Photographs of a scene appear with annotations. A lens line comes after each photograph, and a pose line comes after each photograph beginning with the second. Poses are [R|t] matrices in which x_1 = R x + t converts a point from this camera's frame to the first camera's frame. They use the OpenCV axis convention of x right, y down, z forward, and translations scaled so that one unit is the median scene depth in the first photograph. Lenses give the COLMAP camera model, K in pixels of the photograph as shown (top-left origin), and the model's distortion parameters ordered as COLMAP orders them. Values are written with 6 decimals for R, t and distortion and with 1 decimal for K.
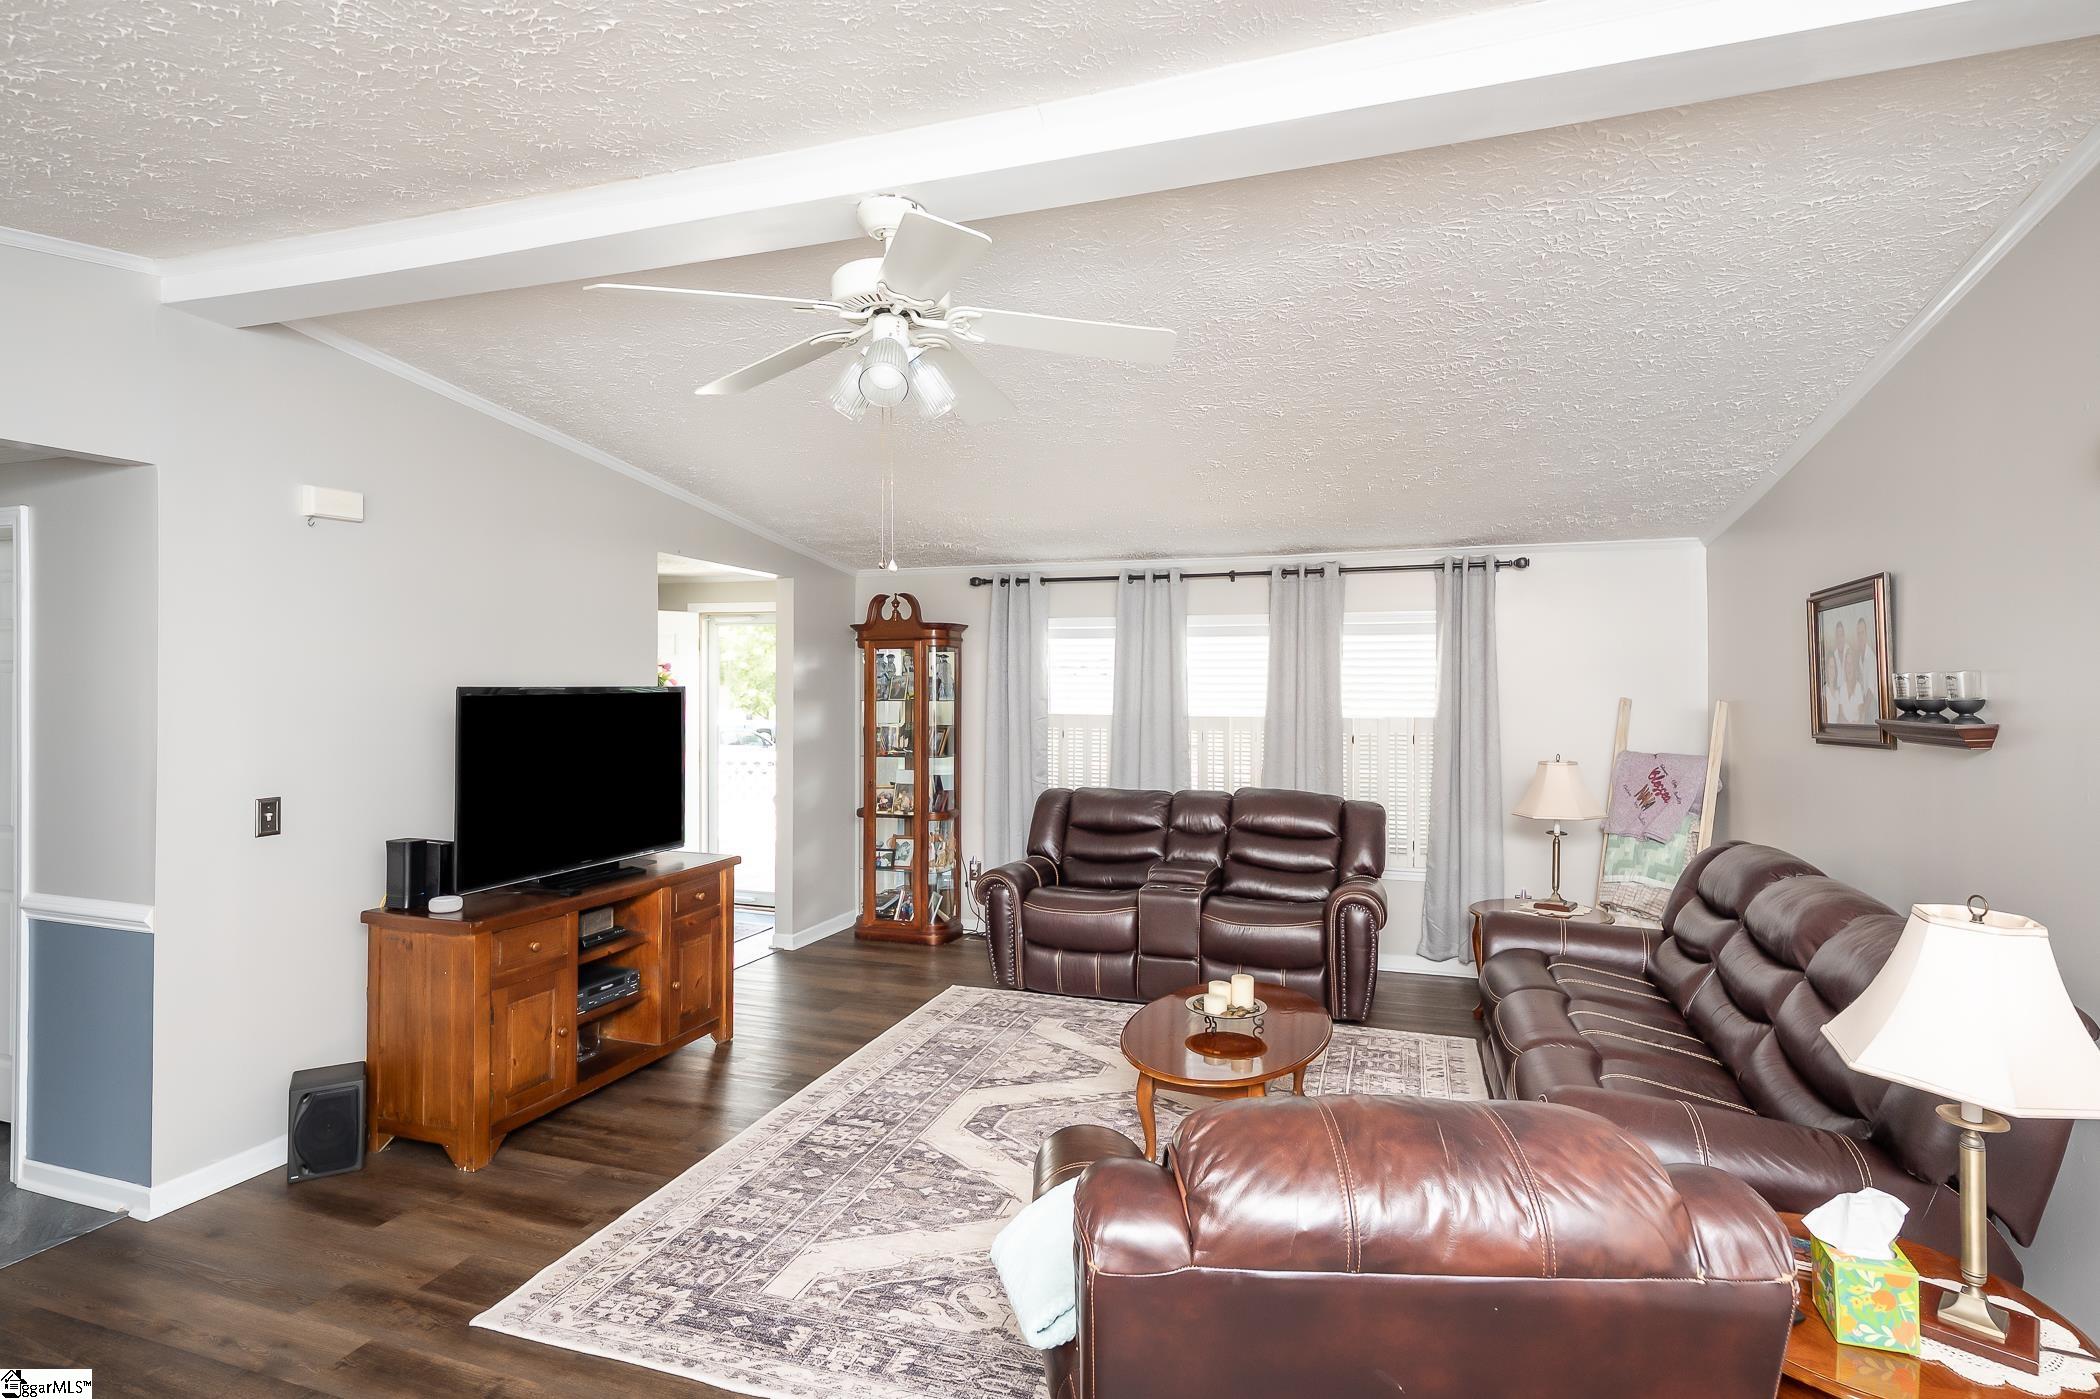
lens RADIAL K [[1053.7, 0, 1041.5], [0, 1053.7, 686.8], [0, 0, 1]] dist [0.001963, 0.000224]
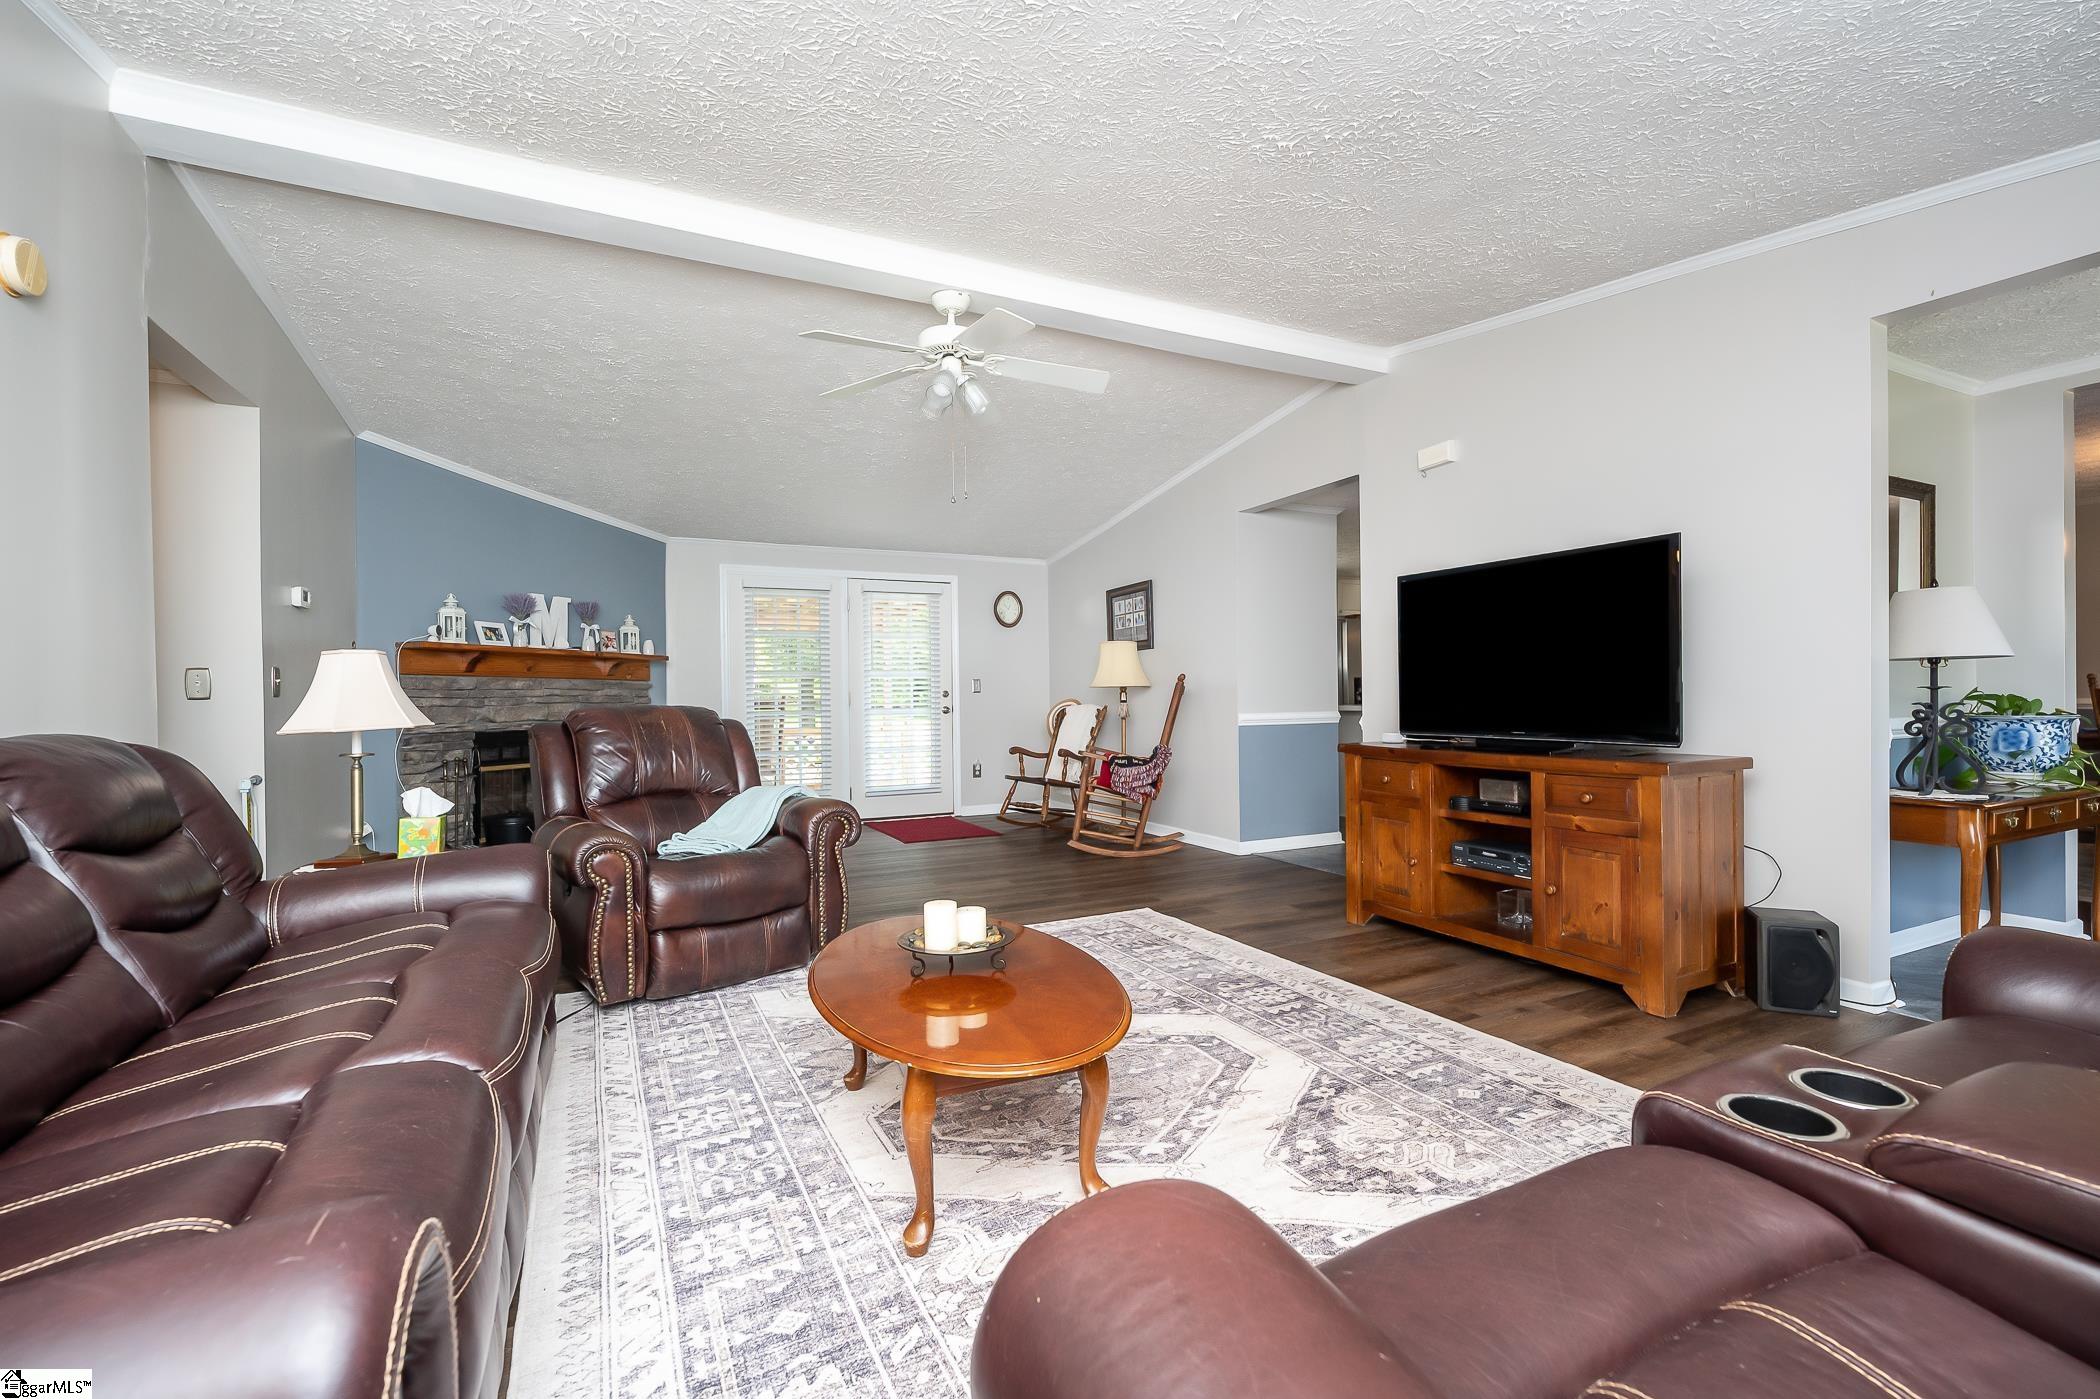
lens RADIAL K [[886.3, 0, 1040.5], [0, 886.3, 694.3], [0, 0, 1]] dist [-0.002608, 0.000160]
pose [[-0.705968, 0.004548, -0.708230, 0.556476], [0.007159, 0.999974, -0.000714, 0.146414], [0.708208, -0.005574, -0.705982, 1.469639]]
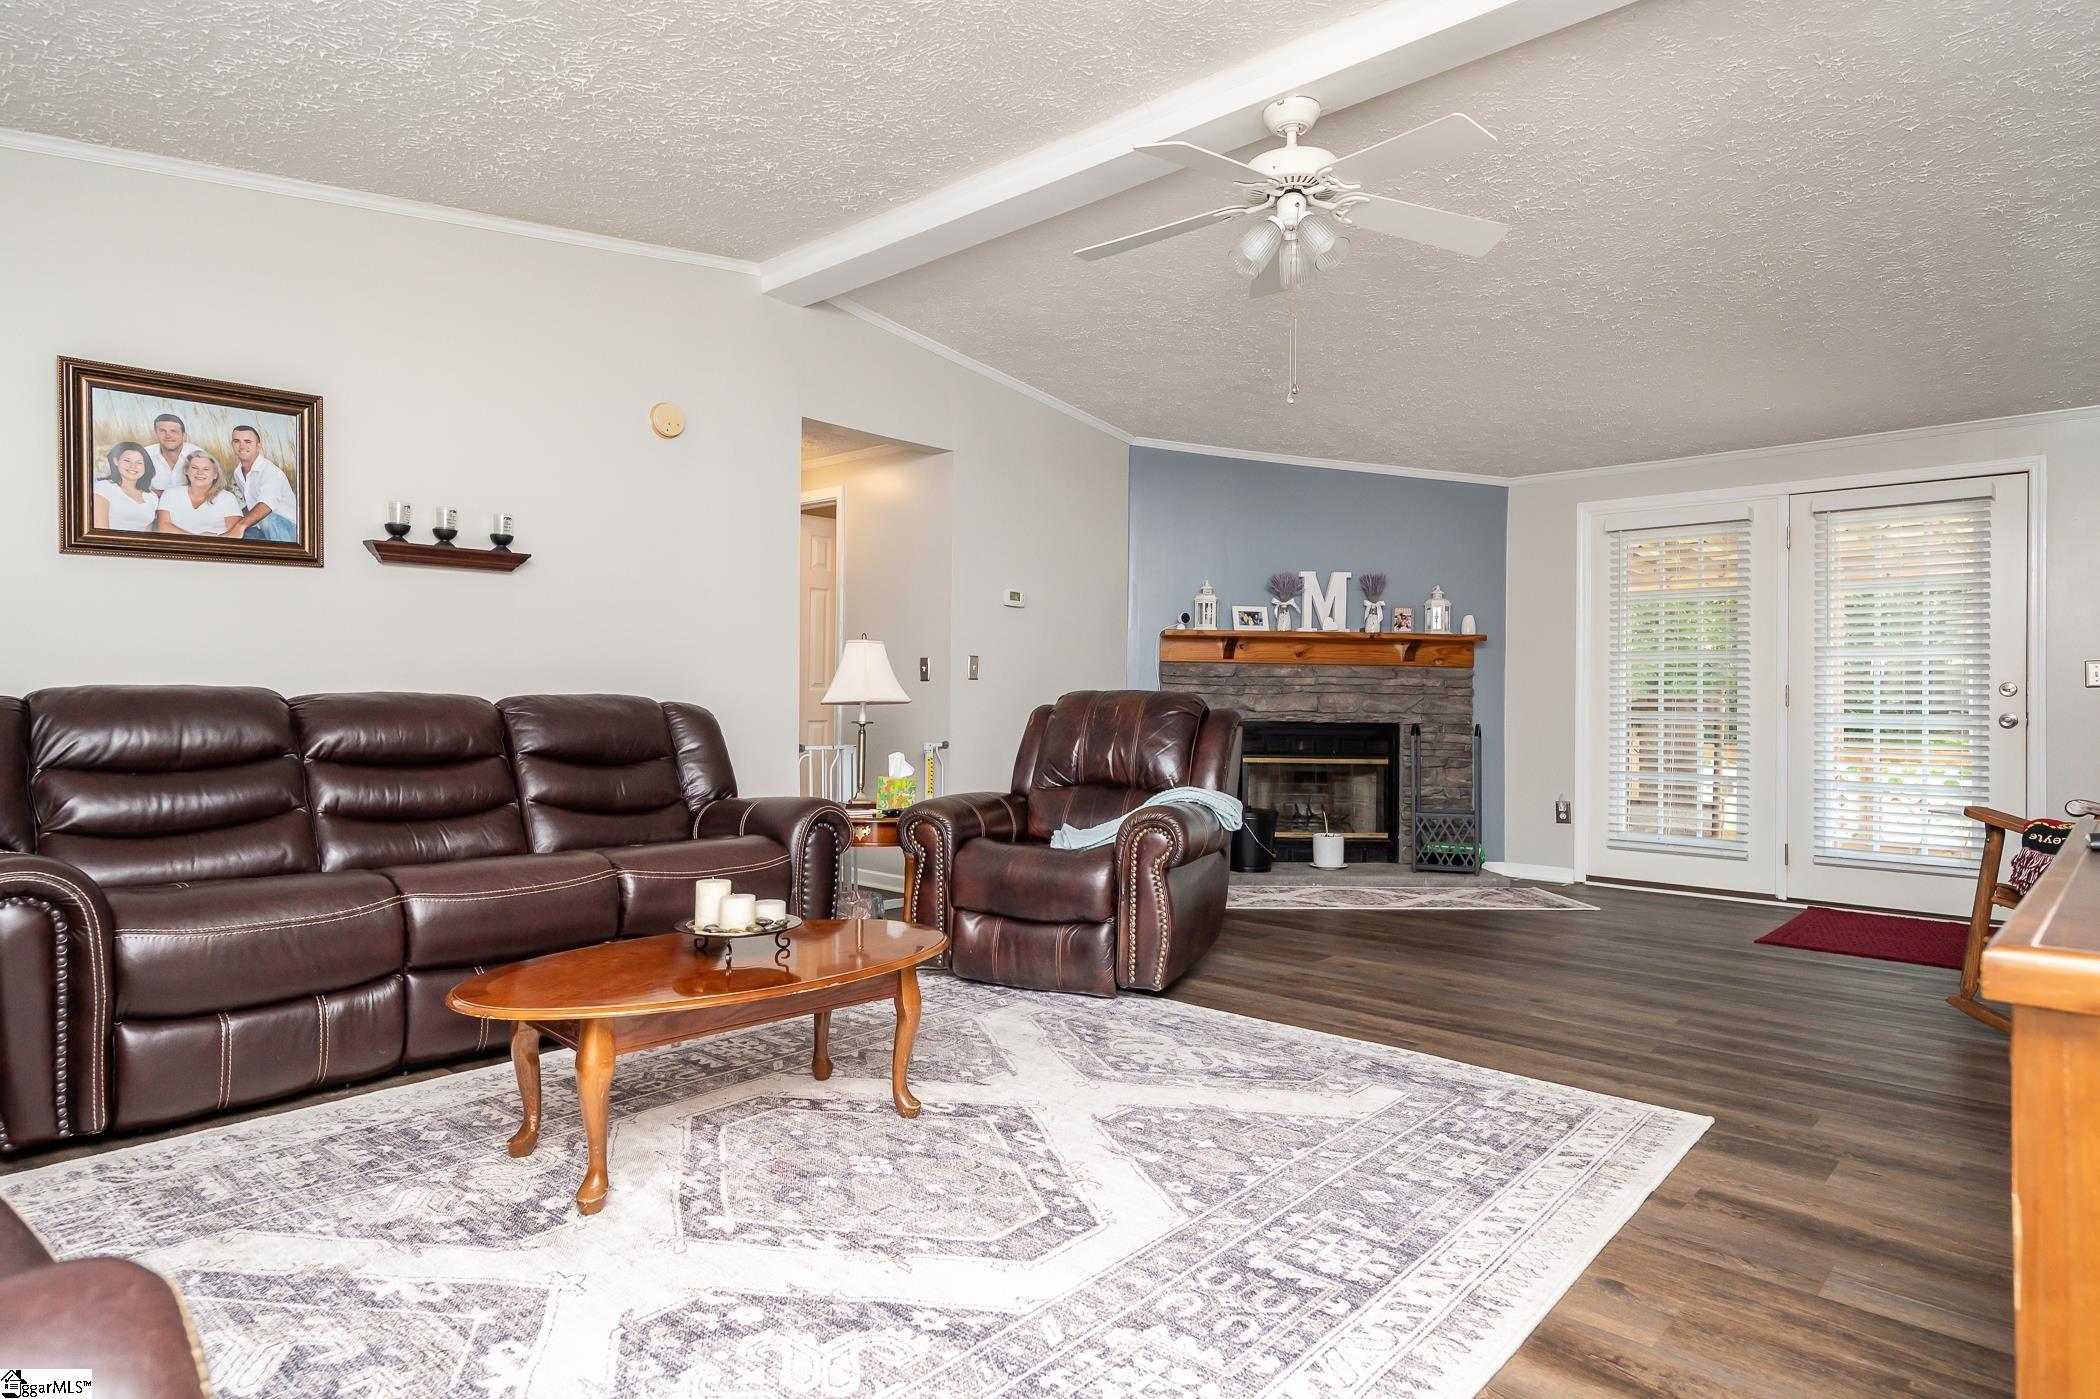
lens RADIAL K [[1167.9, 0, 1043.0], [0, 1167.9, 697.2], [0, 0, 1]] dist [0.018237, -0.000895]
pose [[-0.918570, -0.012141, 0.395073, -0.288600], [-0.011065, 0.999926, 0.005003, 0.157586], [-0.395104, 0.000224, -0.918636, 1.616370]]
